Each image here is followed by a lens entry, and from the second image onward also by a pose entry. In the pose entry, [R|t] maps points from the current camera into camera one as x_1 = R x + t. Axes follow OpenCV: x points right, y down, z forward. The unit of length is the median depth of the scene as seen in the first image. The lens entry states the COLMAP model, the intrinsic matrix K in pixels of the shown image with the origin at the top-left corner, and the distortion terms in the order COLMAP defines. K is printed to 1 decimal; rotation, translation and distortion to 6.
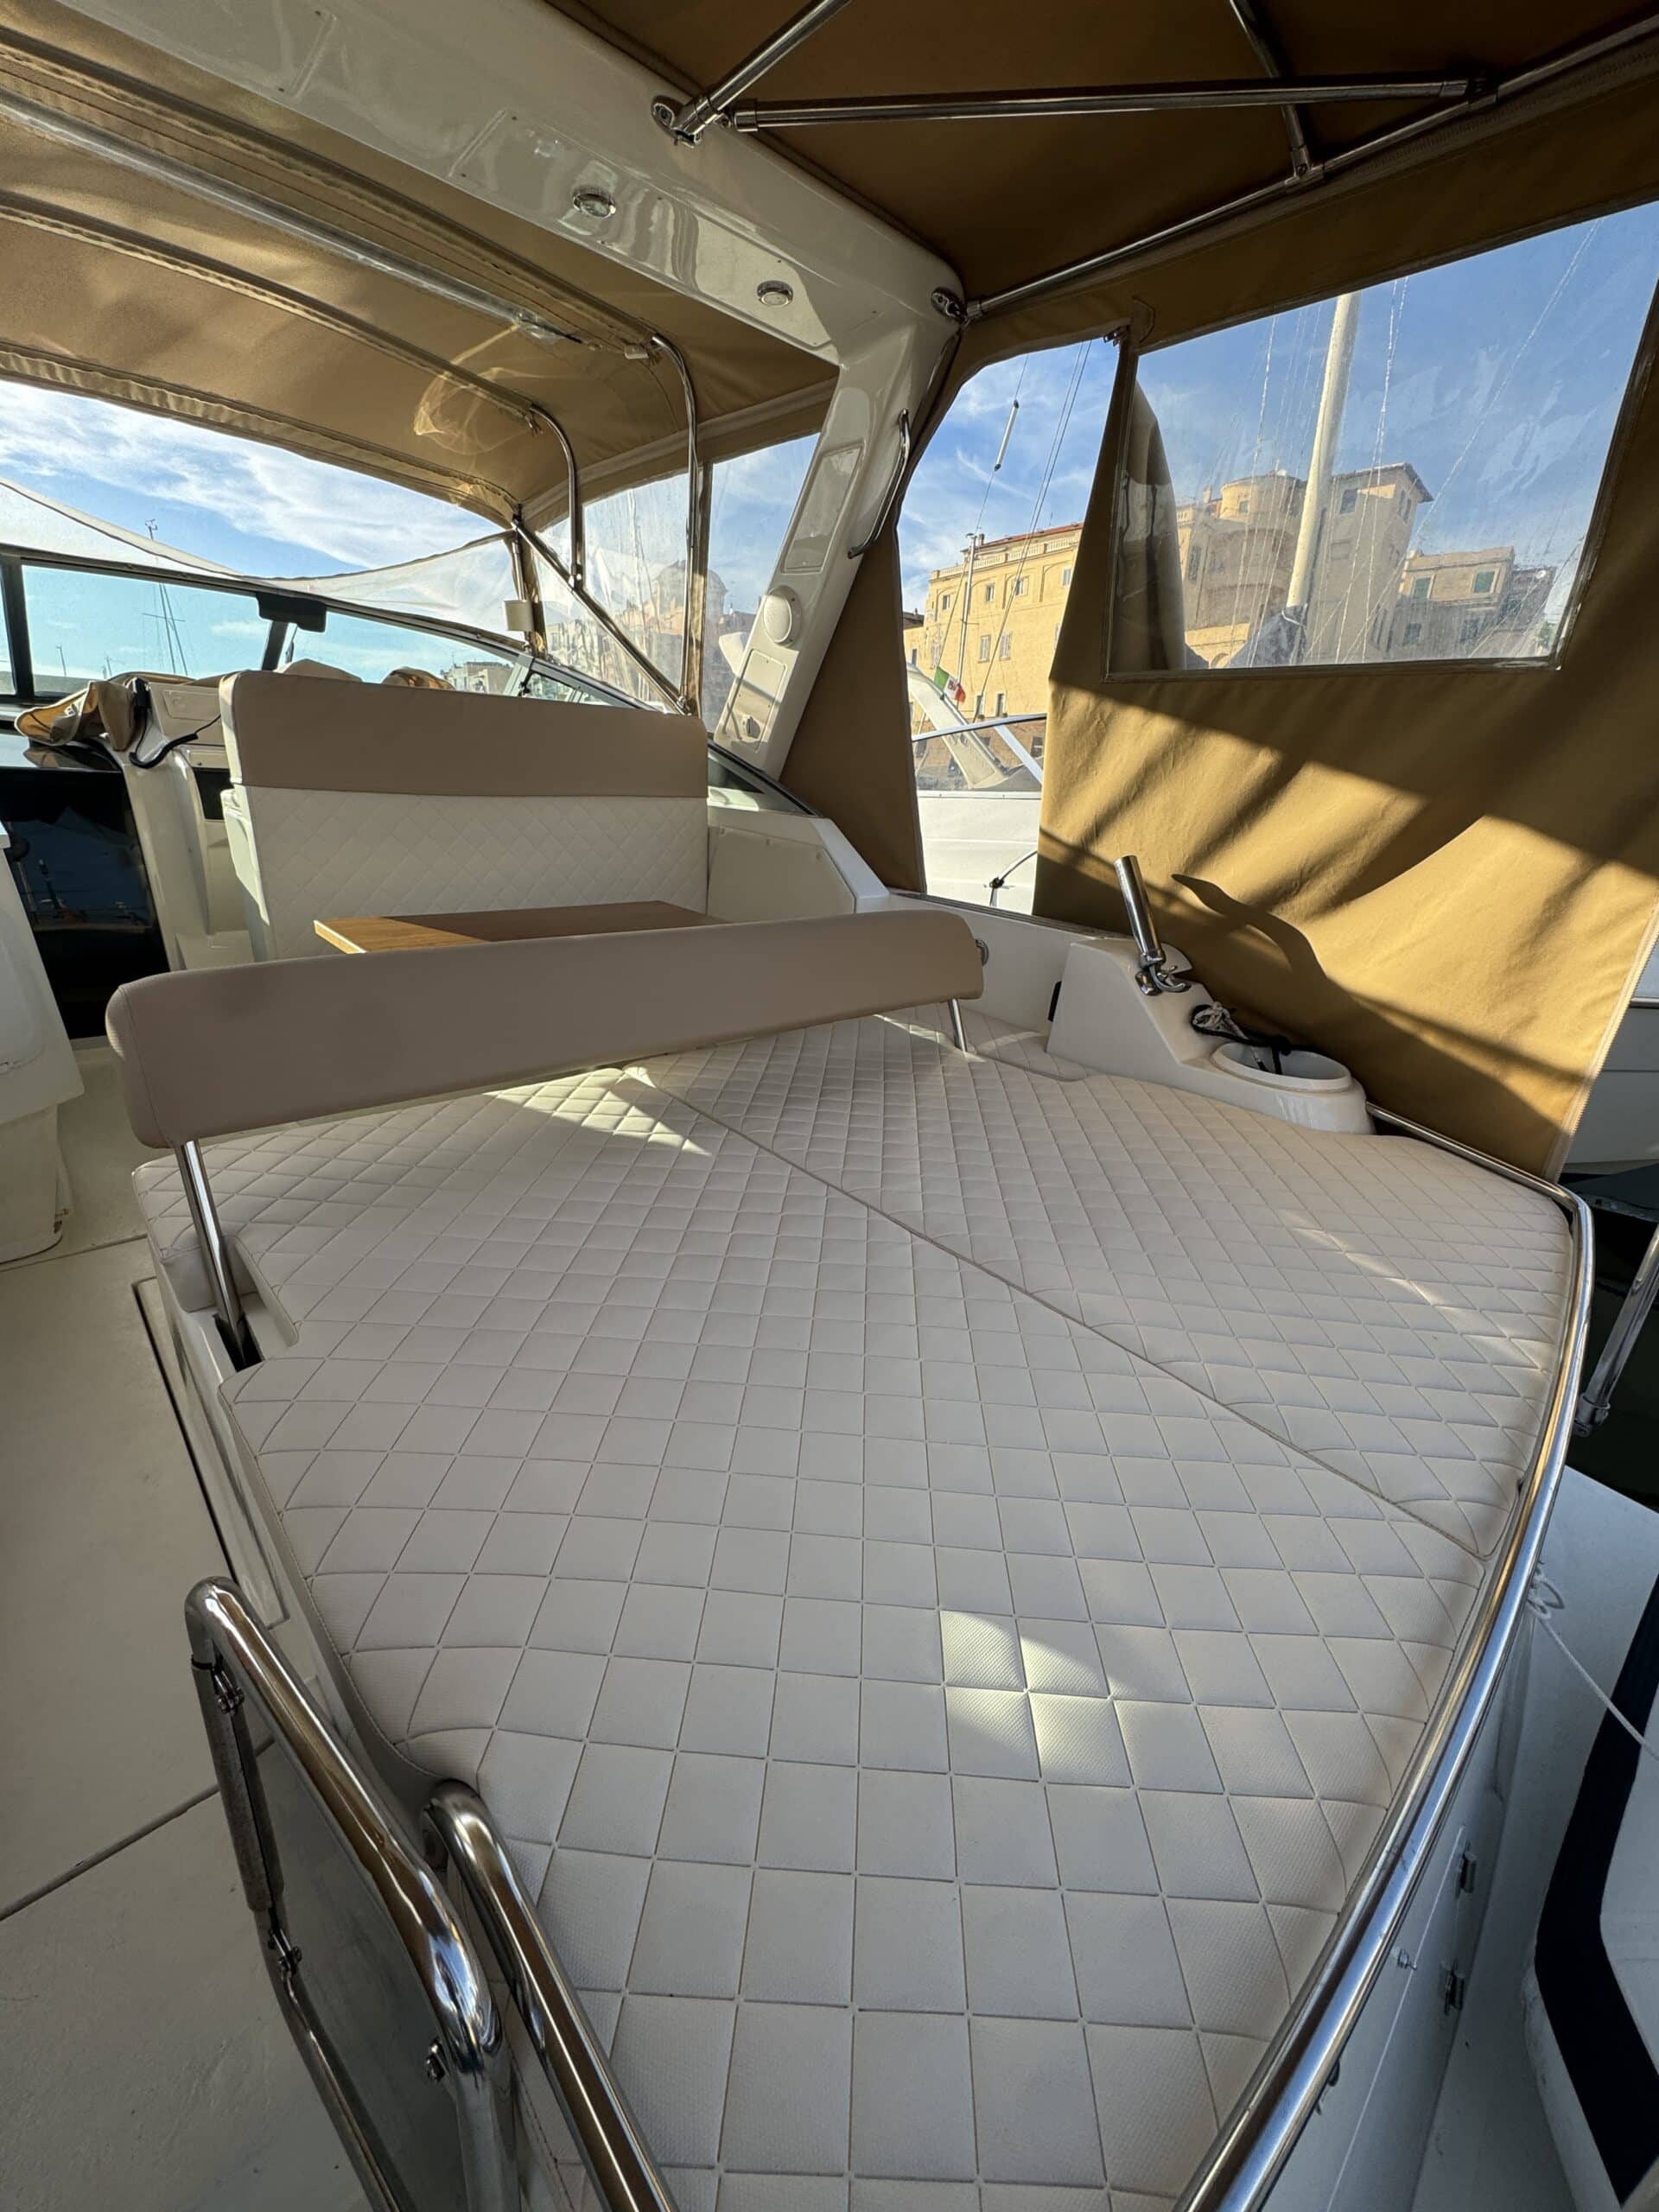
lens RADIAL K [[880.4, 0, 829.5], [0, 880.4, 1106.0], [0, 0, 1]] dist [-0.005317, -0.000522]
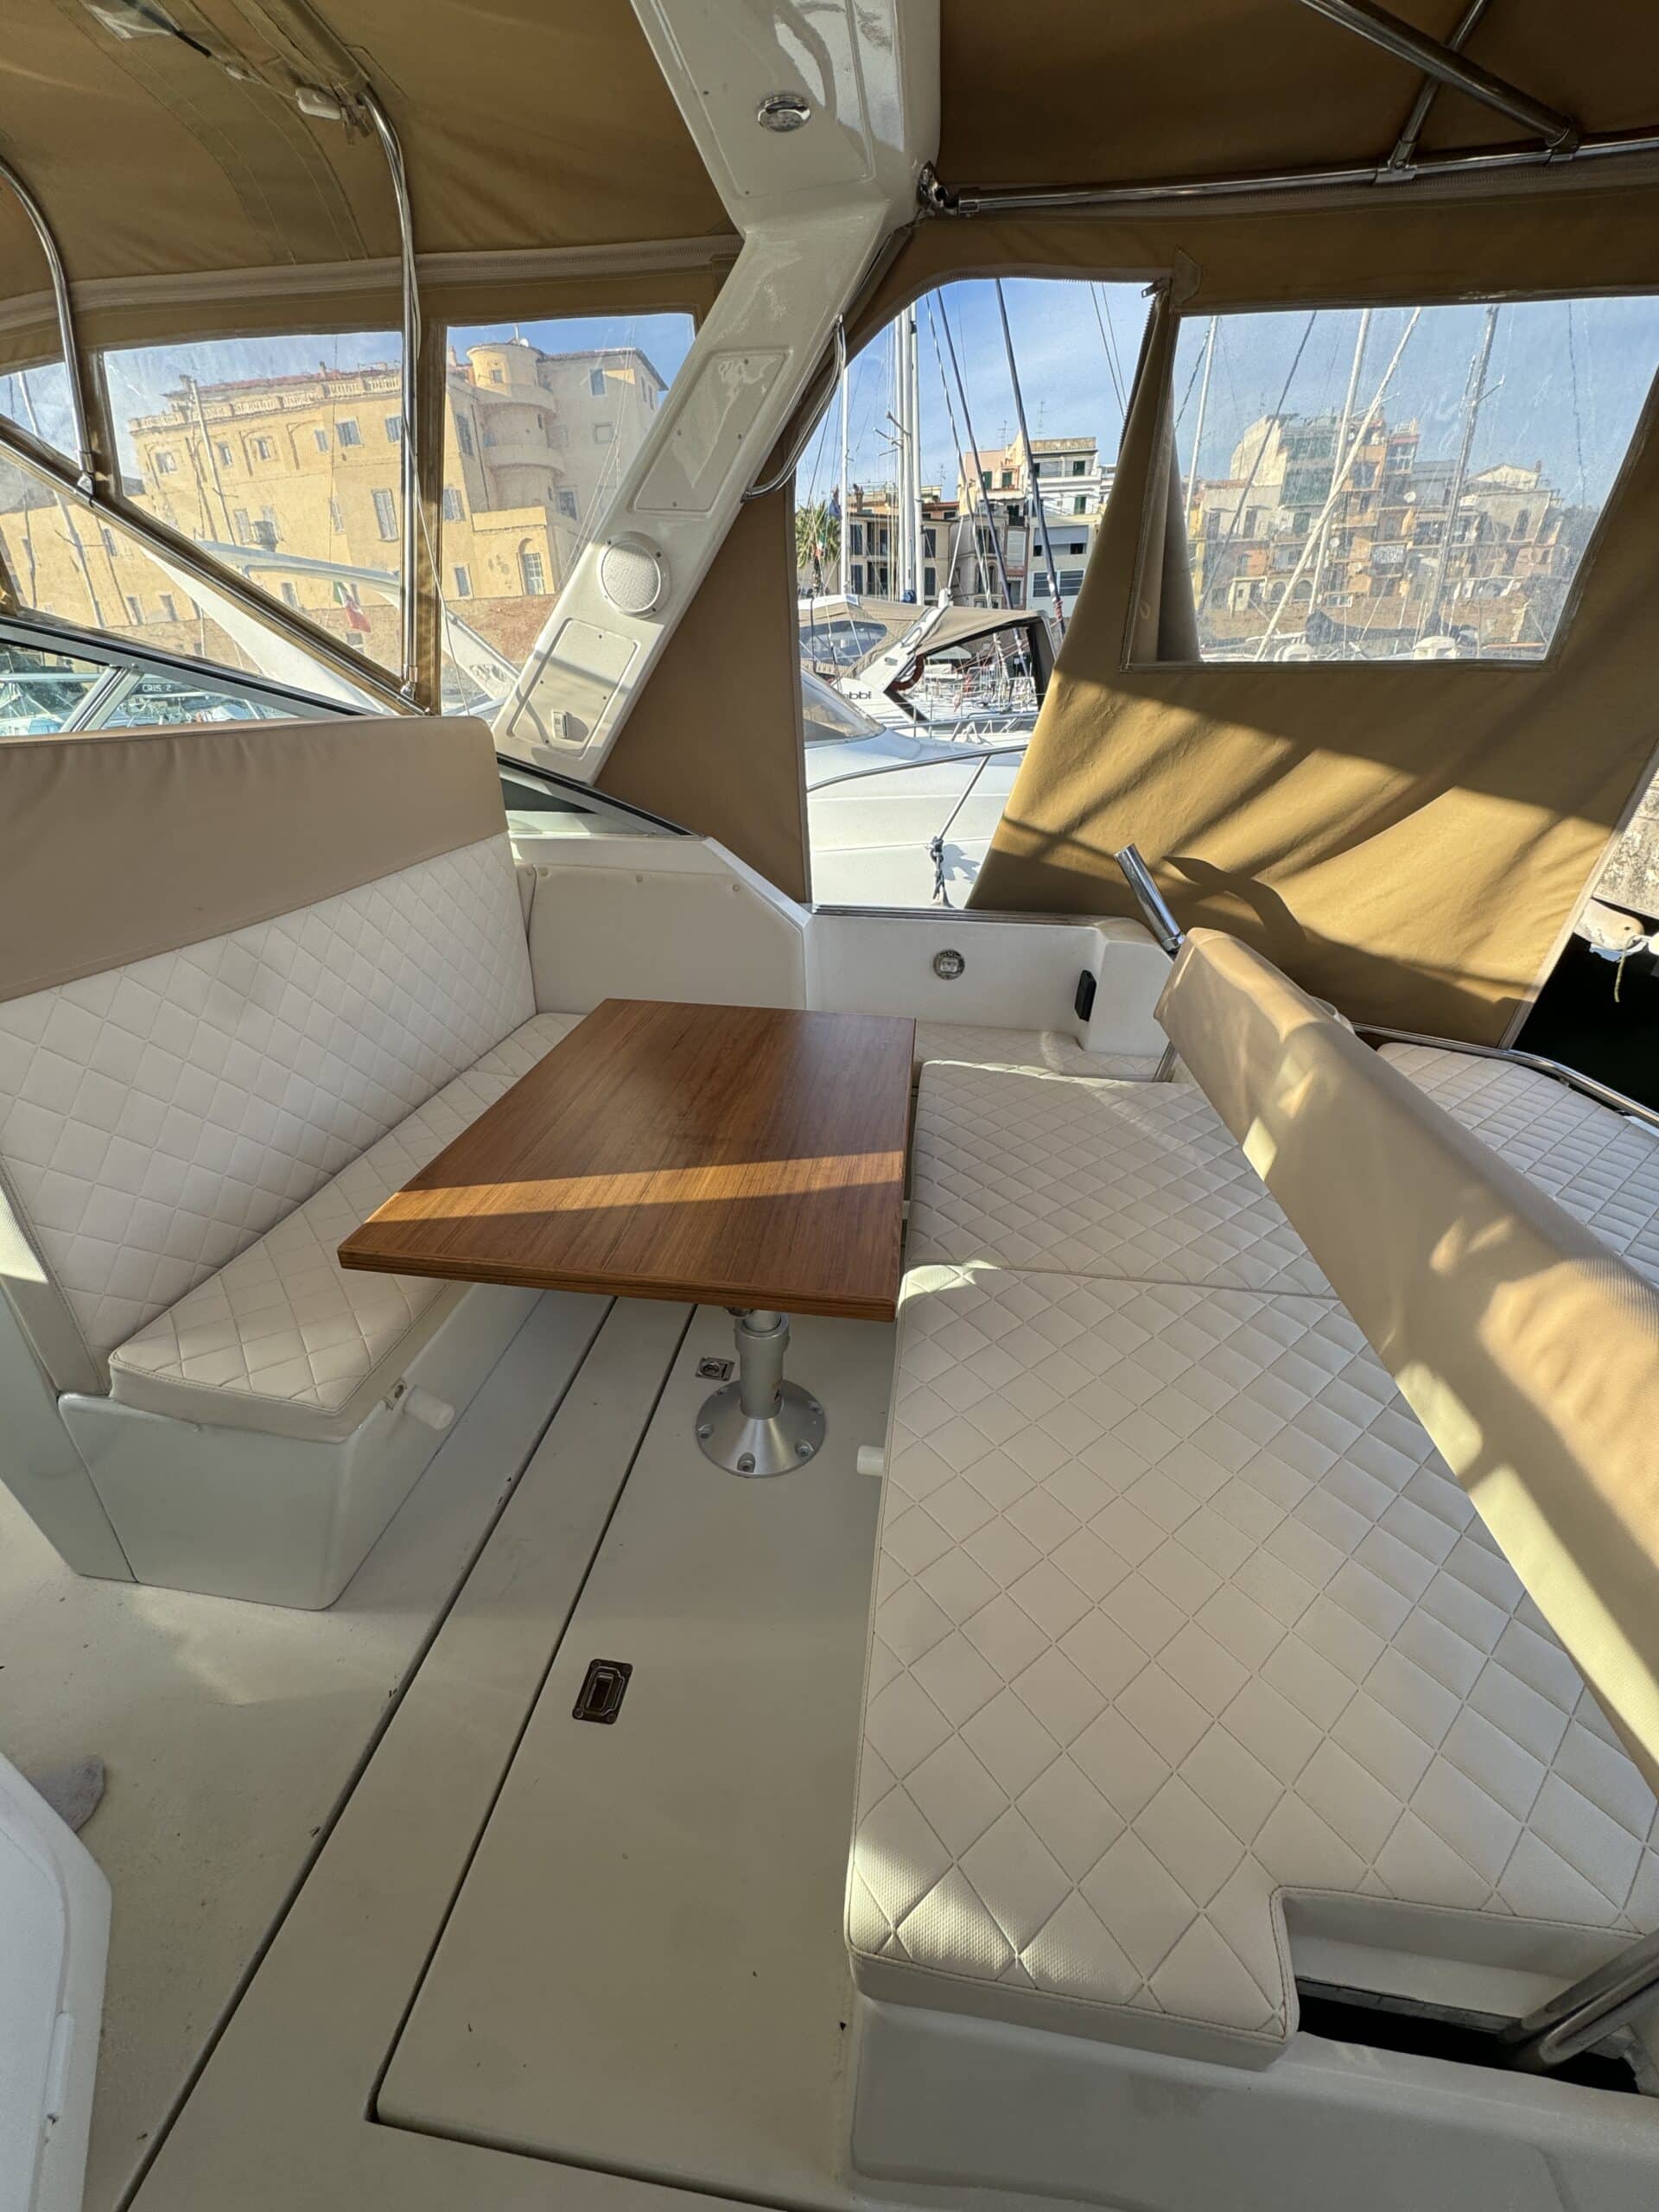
lens RADIAL K [[880.0, 0, 828.8], [0, 880.0, 1110.5], [0, 0, 1]] dist [-0.001254, -0.000733]
pose [[0.763525, -0.335914, 0.551535, -0.553581], [0.275868, 0.941875, 0.191750, -0.271814], [-0.583889, 0.005745, 0.811813, 0.364239]]
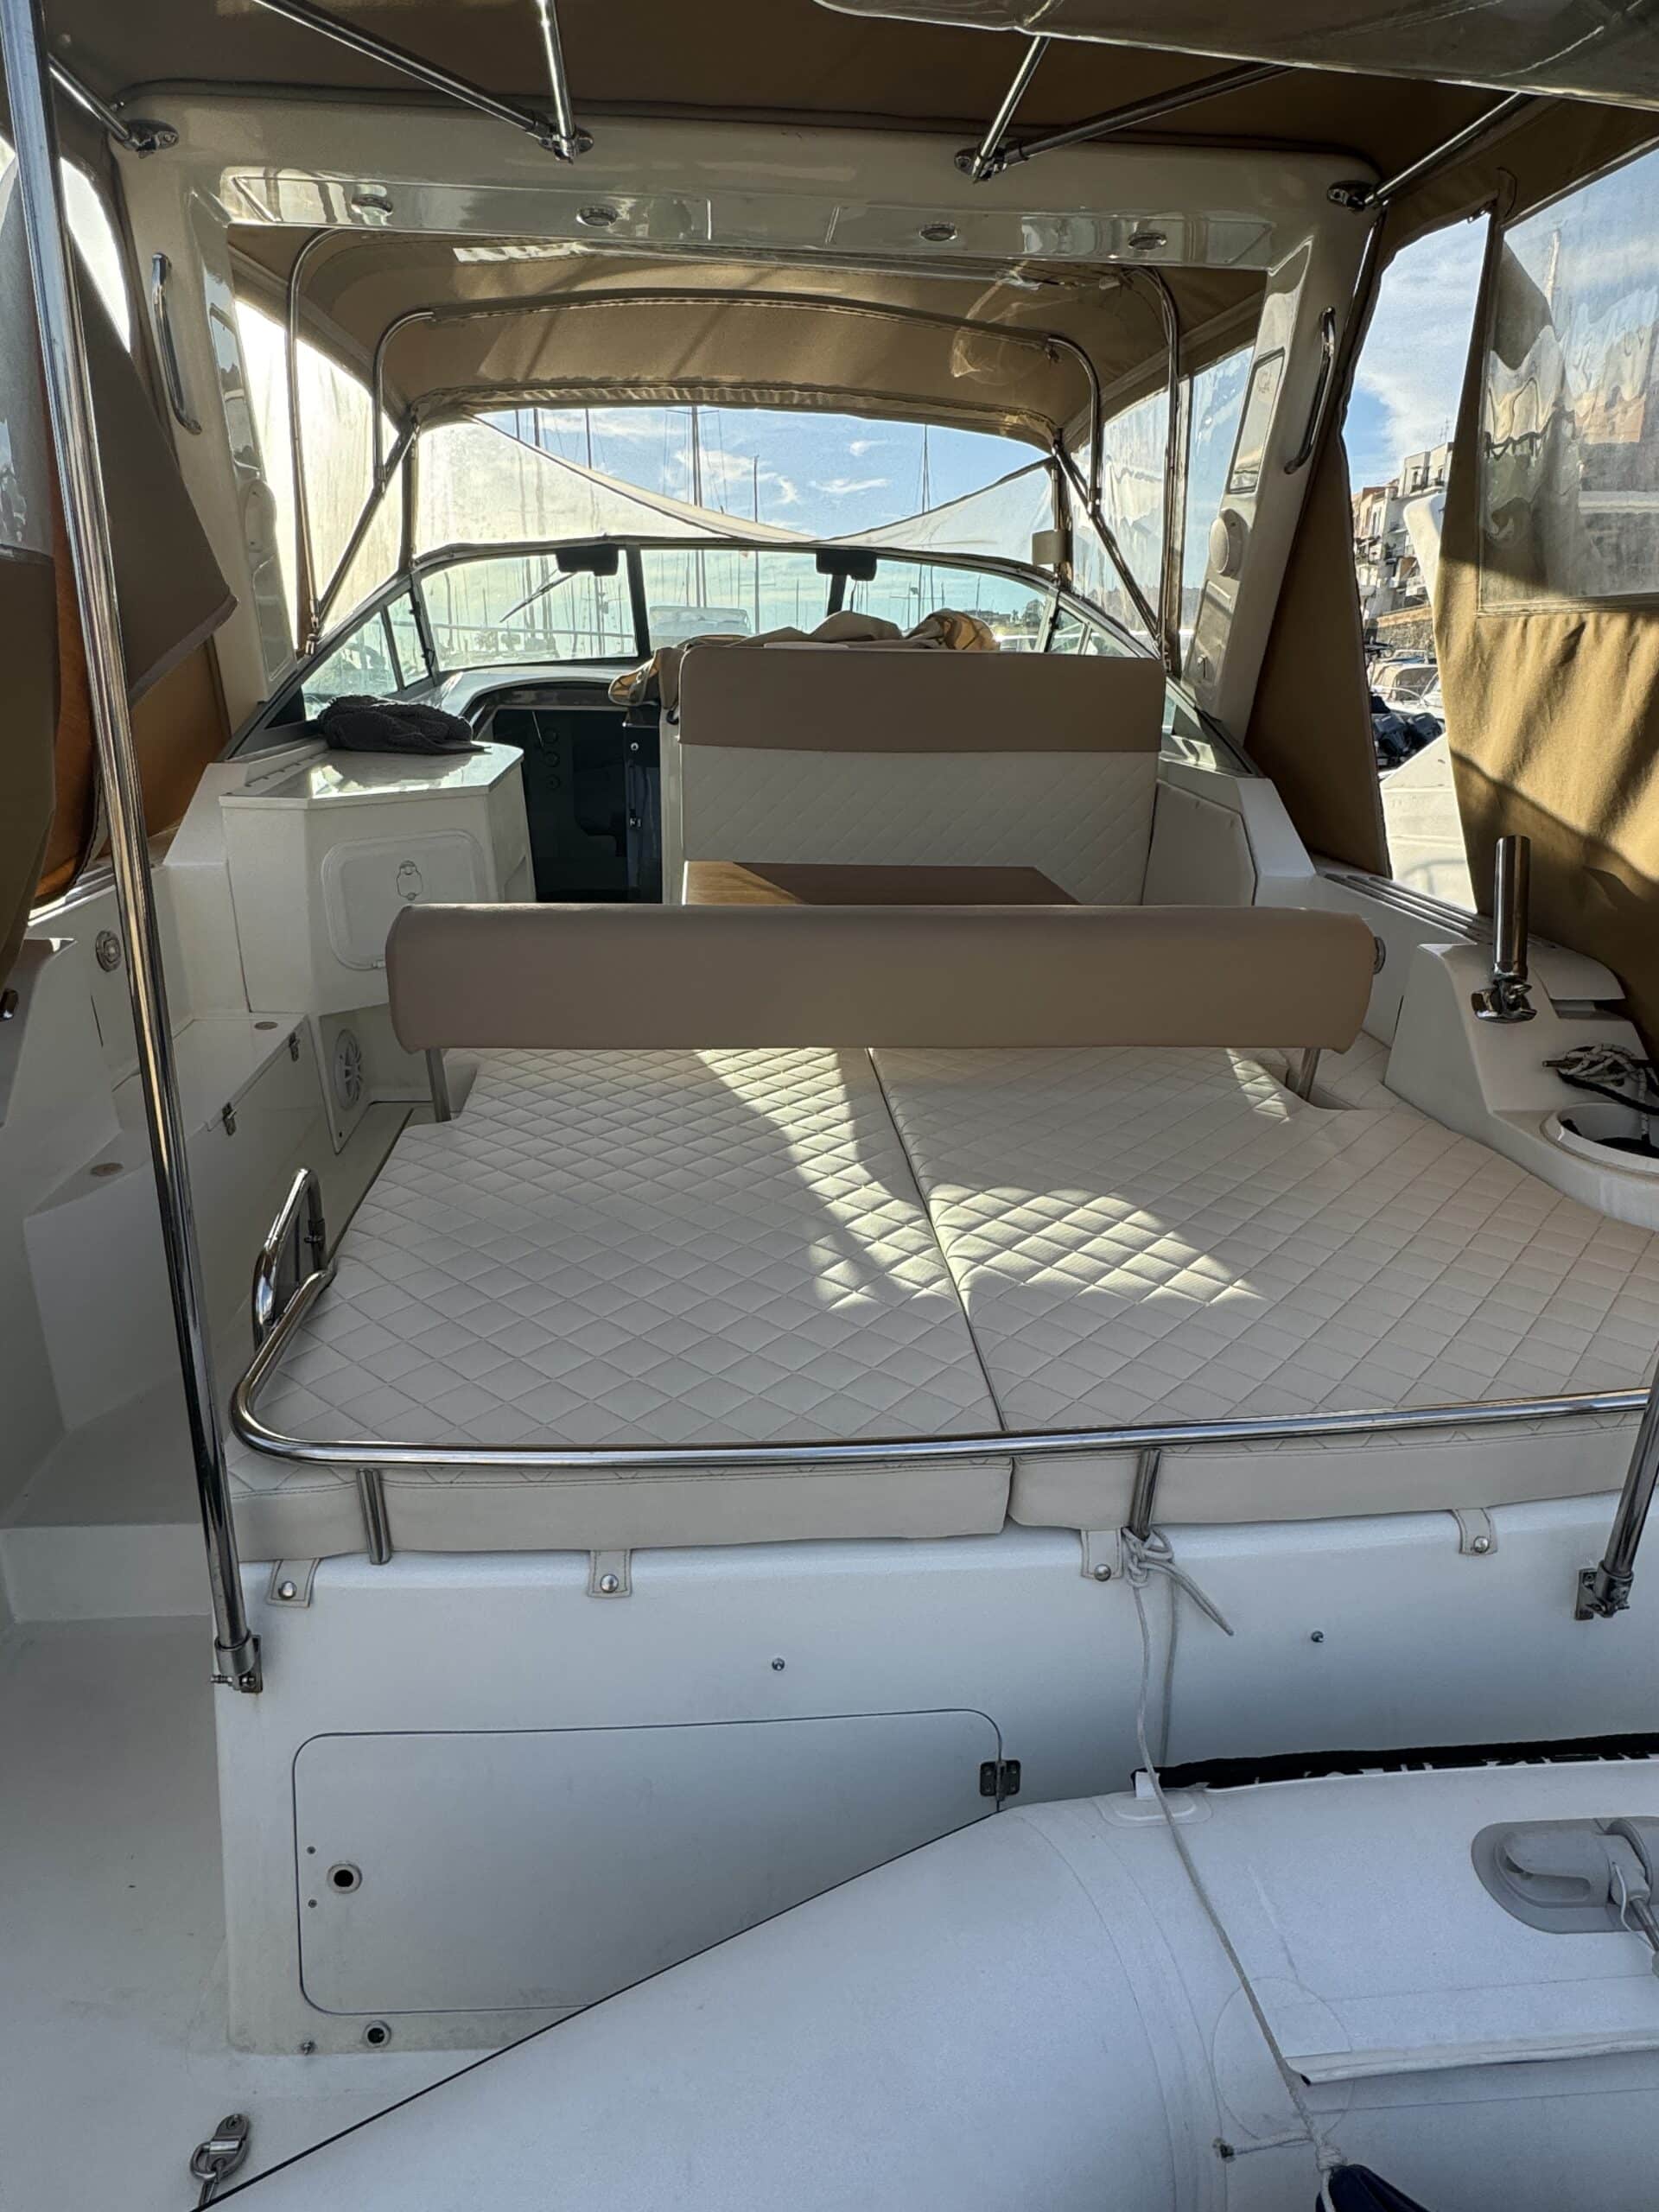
lens RADIAL K [[1325.2, 0, 827.6], [0, 1325.2, 1092.9], [0, 0, 1]] dist [-0.002881, 0.000151]
pose [[0.783393, 0.150328, -0.603072, 0.563061], [-0.191266, 0.981531, -0.003789, 0.041893], [0.591365, 0.118315, 0.797678, -0.200490]]
